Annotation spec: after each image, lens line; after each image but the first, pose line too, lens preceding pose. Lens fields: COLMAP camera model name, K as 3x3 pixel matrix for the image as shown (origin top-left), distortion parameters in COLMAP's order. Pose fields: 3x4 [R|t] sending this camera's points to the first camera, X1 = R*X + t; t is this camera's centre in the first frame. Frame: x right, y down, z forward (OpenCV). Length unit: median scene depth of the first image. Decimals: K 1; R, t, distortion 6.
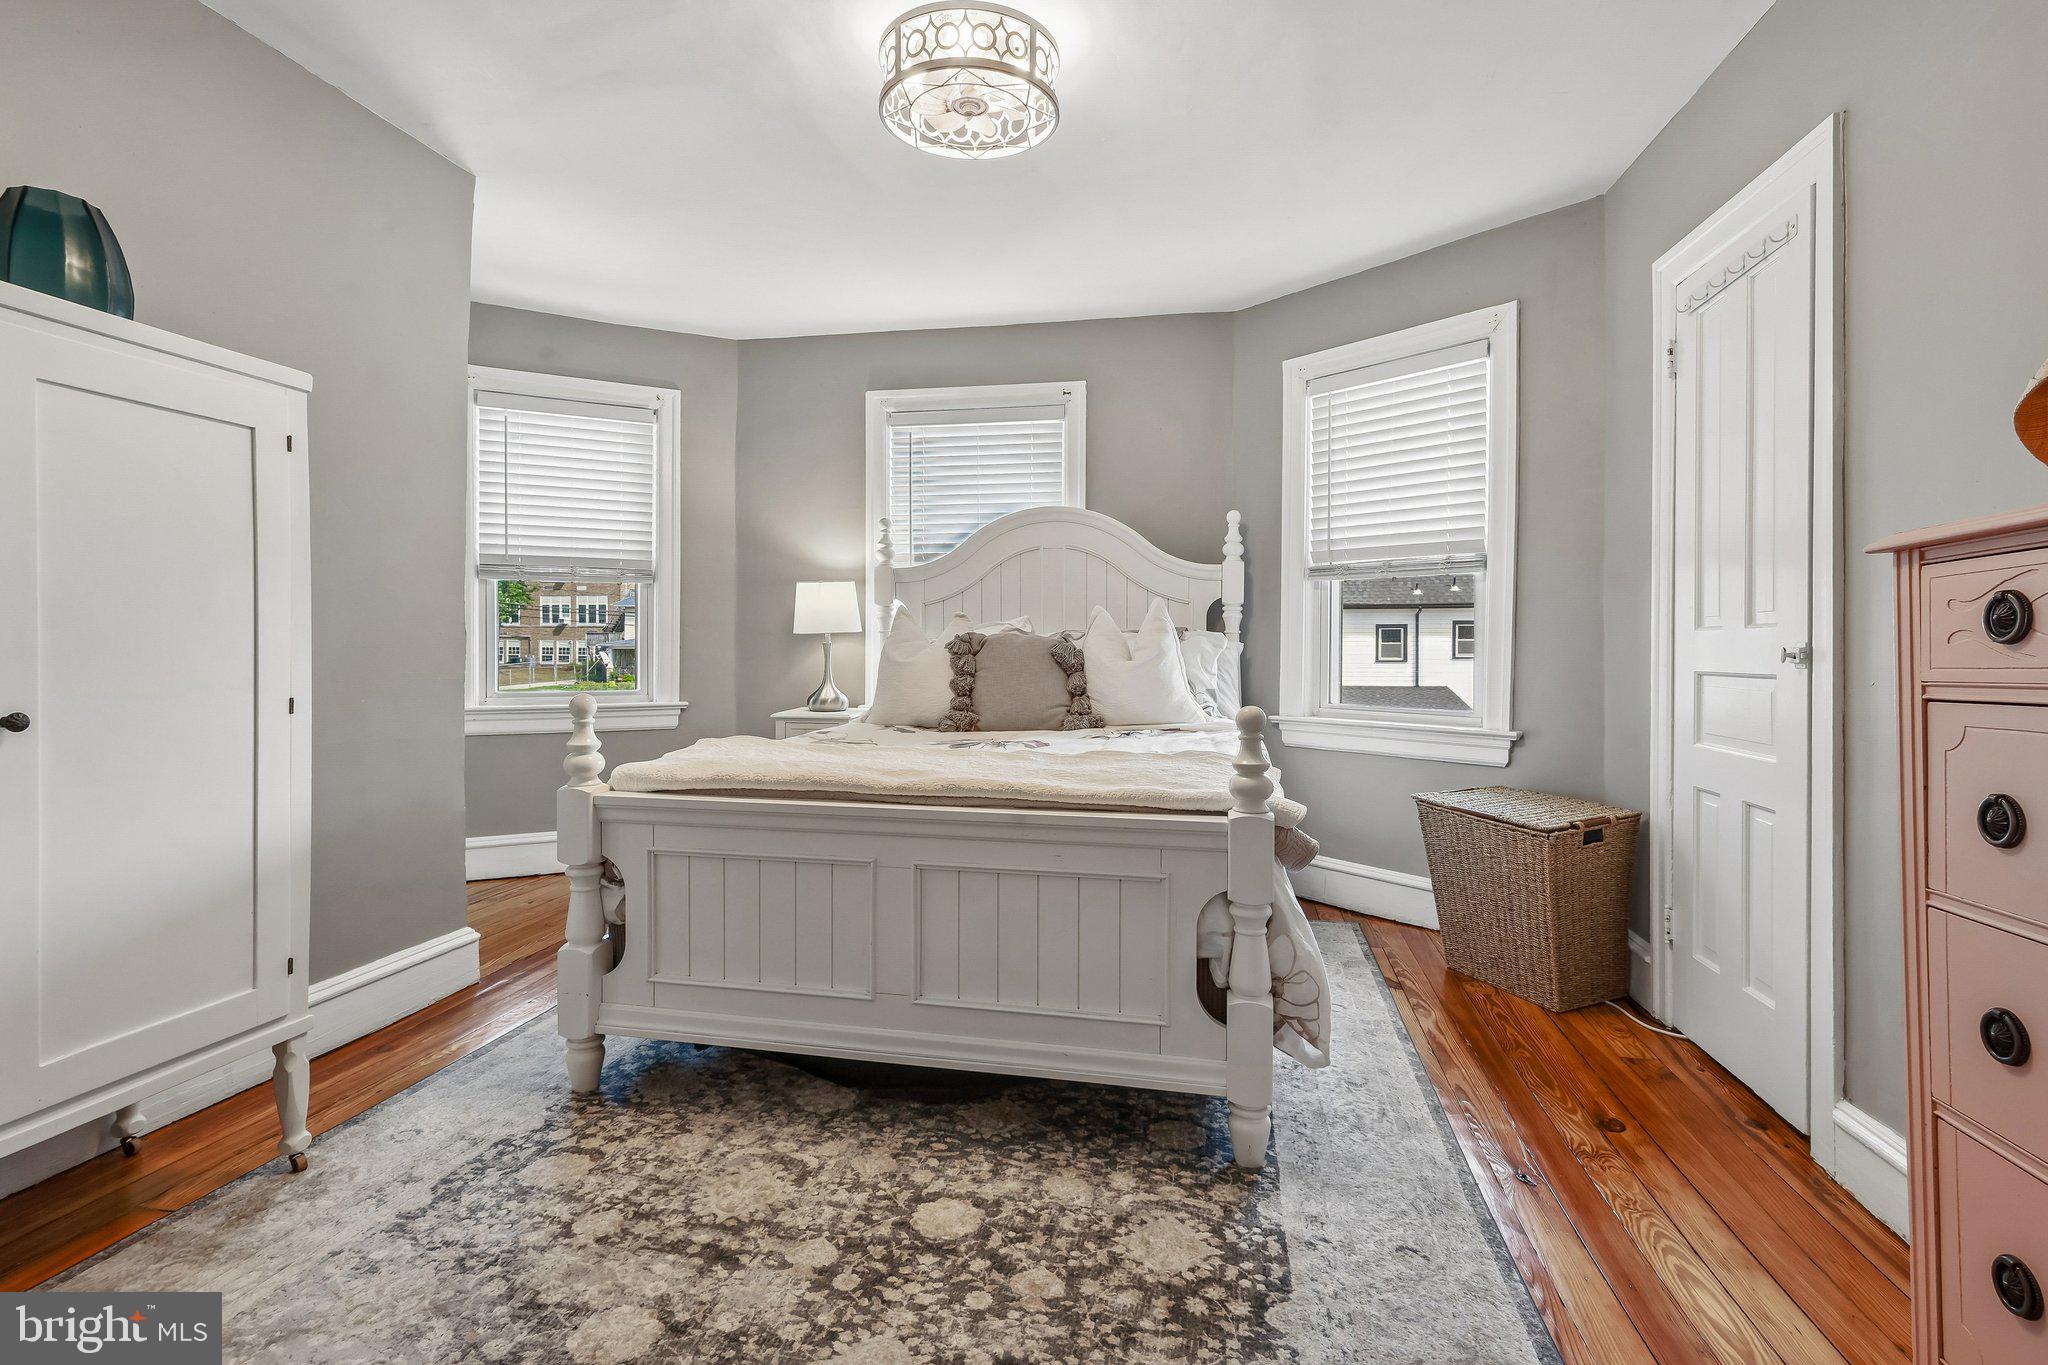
lens RADIAL K [[950.3, 0, 1031.5], [0, 950.3, 630.7], [0, 0, 1]] dist [0.002108, 0.000479]
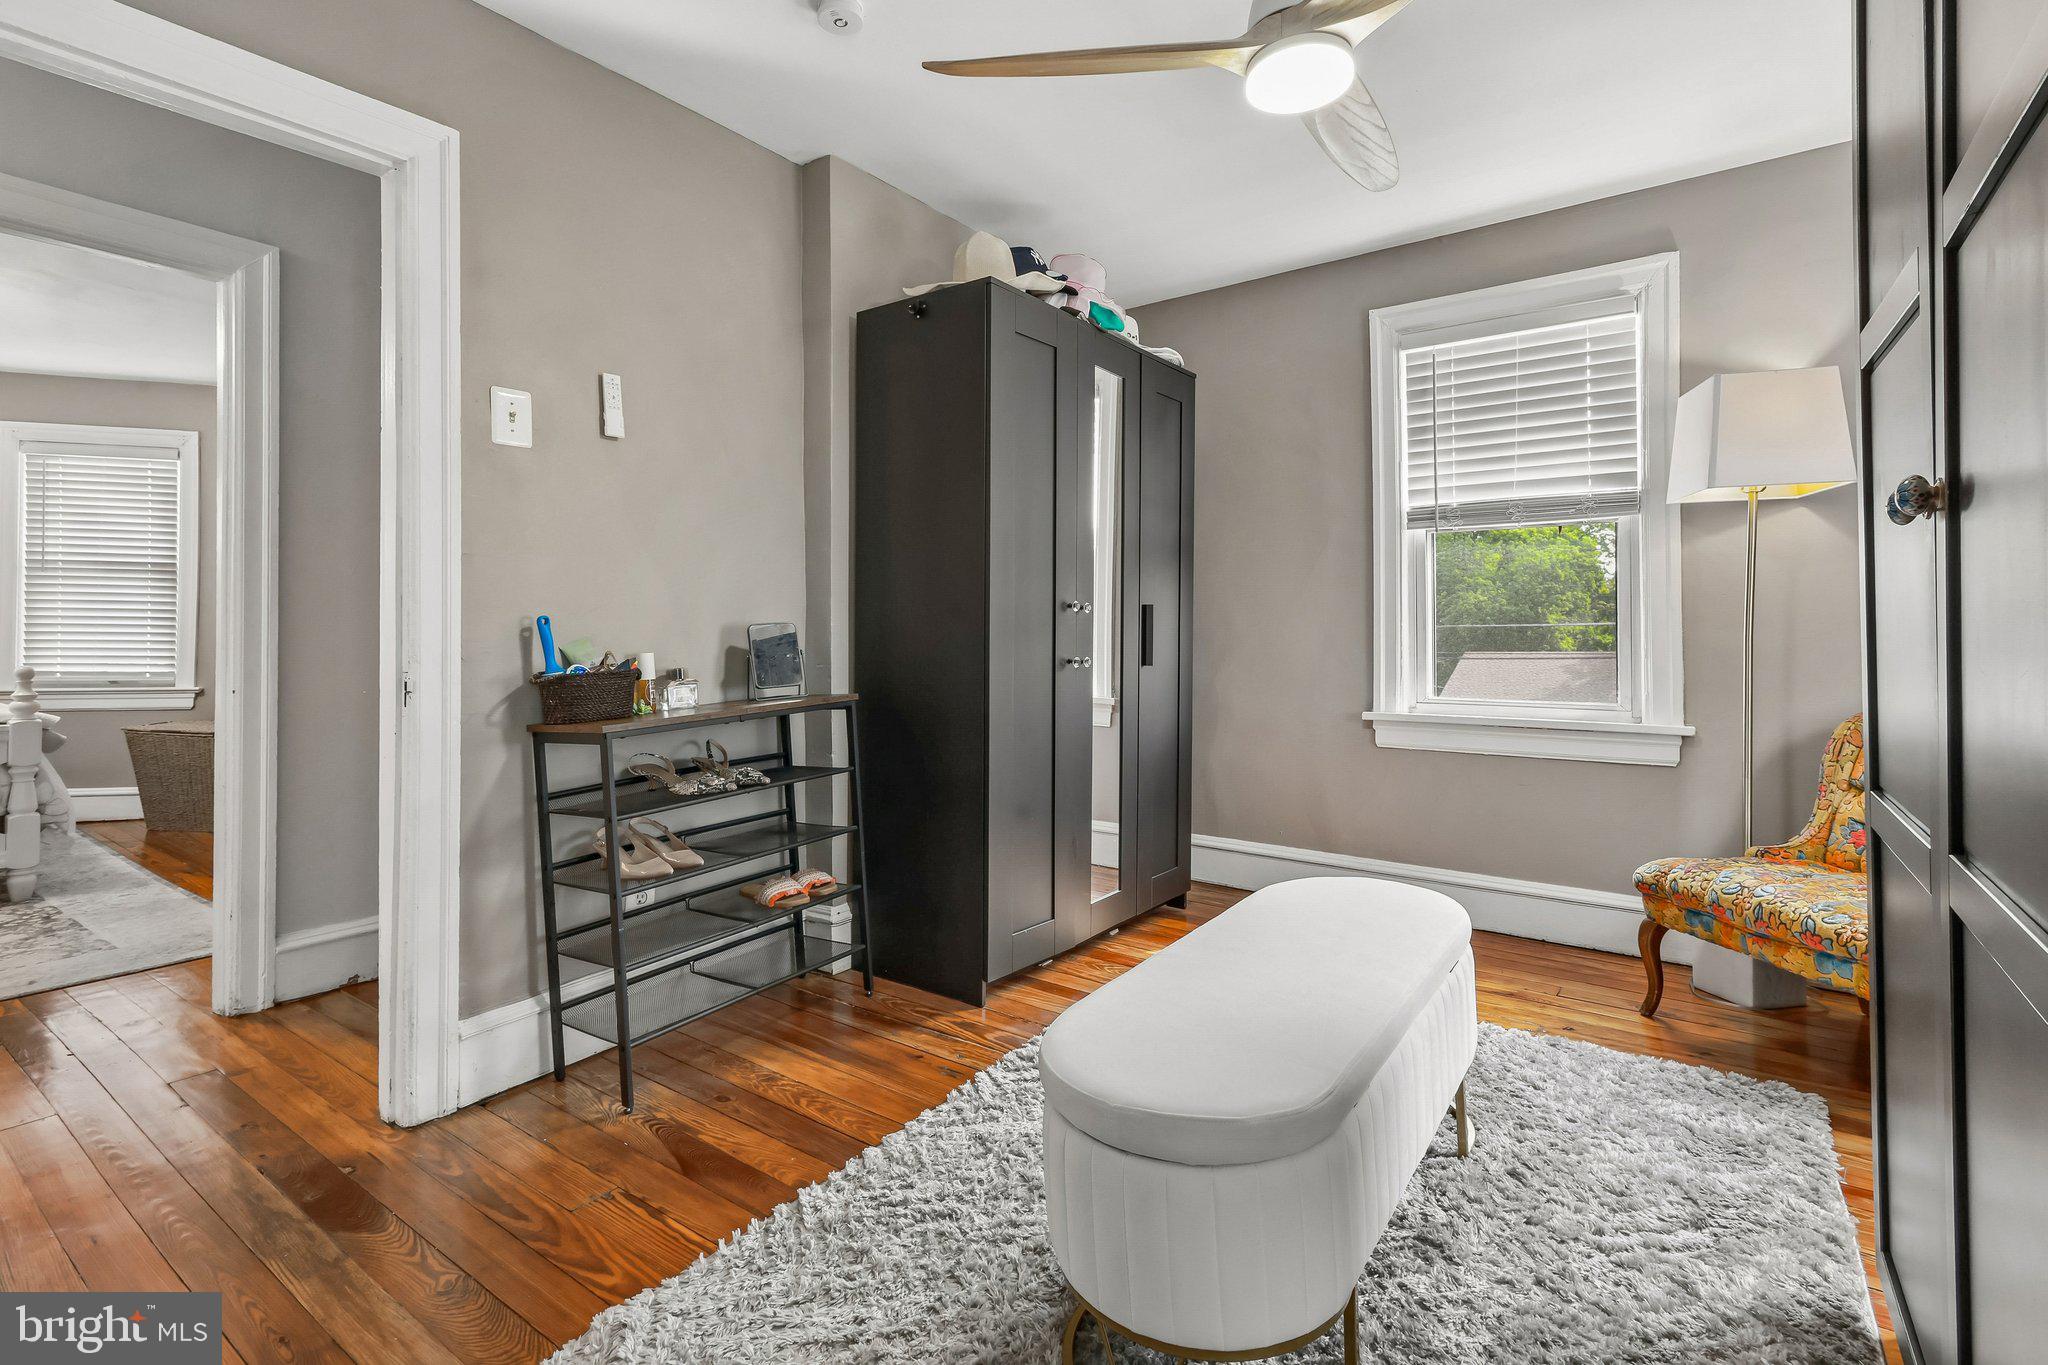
lens RADIAL K [[950.3, 0, 1031.5], [0, 950.3, 630.7], [0, 0, 1]] dist [0.002108, 0.000479]
pose [[0.404606, -0.009385, 0.914443, -0.570788], [0.000587, 0.999950, 0.010003, -0.015851], [-0.914491, -0.003510, 0.404591, -1.346137]]
